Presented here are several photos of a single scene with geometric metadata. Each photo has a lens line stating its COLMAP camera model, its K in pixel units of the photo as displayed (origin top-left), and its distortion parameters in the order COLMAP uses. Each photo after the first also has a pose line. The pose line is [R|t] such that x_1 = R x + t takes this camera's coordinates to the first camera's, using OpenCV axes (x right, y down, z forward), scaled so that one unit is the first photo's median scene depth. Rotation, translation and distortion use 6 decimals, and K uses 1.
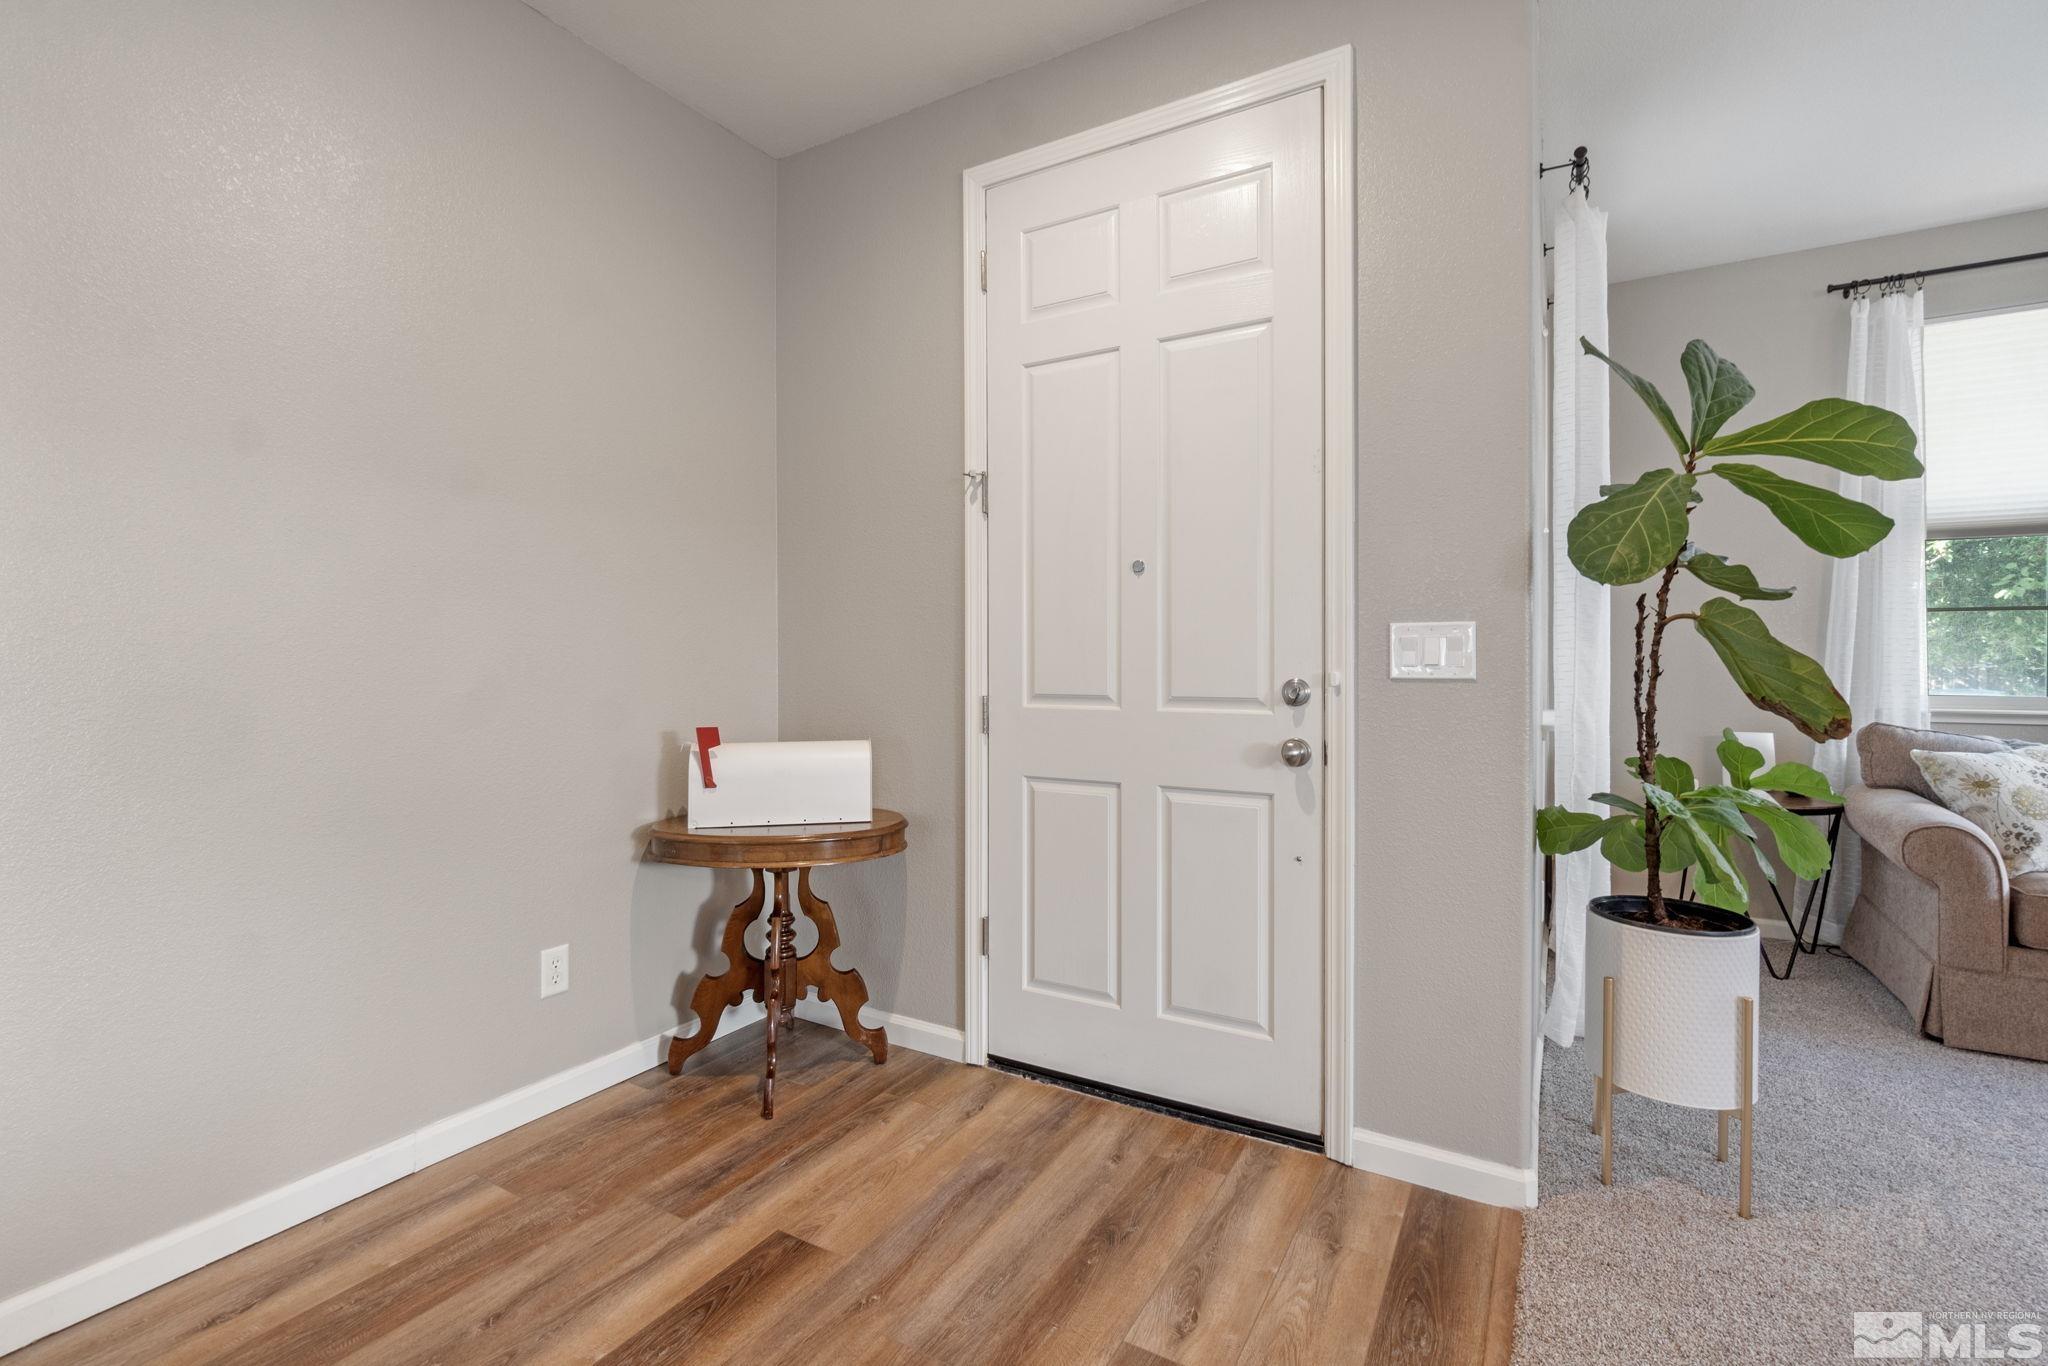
lens RADIAL K [[891.5, 0, 1047.8], [0, 891.5, 664.9], [0, 0, 1]] dist [-0.007959, 0.001677]
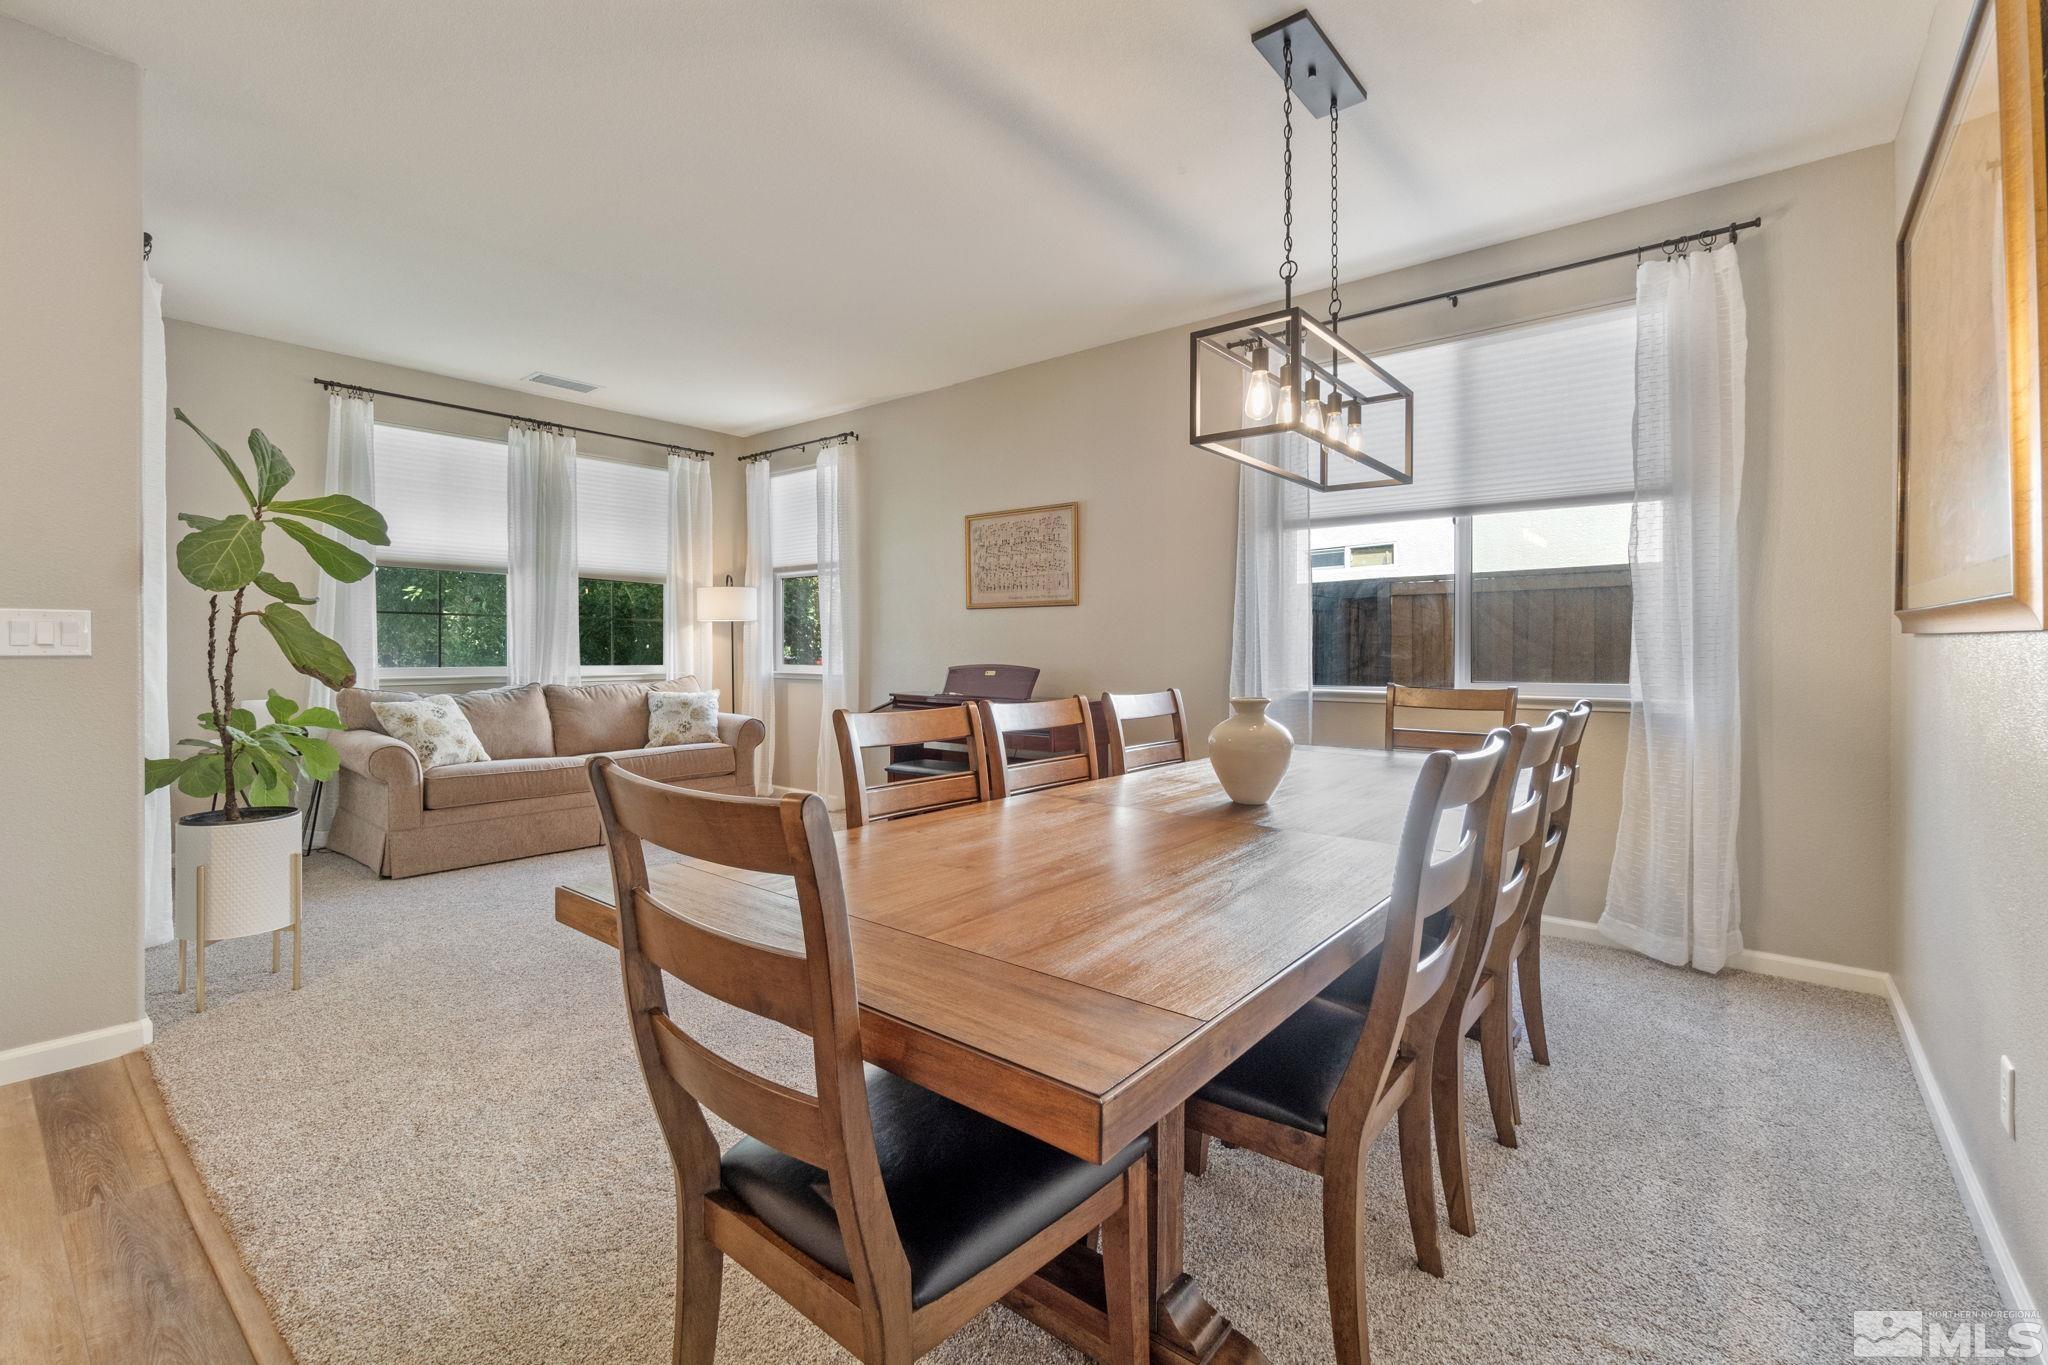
lens RADIAL K [[891.5, 0, 997.3], [0, 891.5, 649.2], [0, 0, 1]] dist [-0.007959, 0.001677]
pose [[0.158948, 0.000563, 0.987287, -0.566051], [0.006920, 0.999975, -0.001684, 0.017560], [-0.987263, 0.007099, 0.158940, -0.485206]]
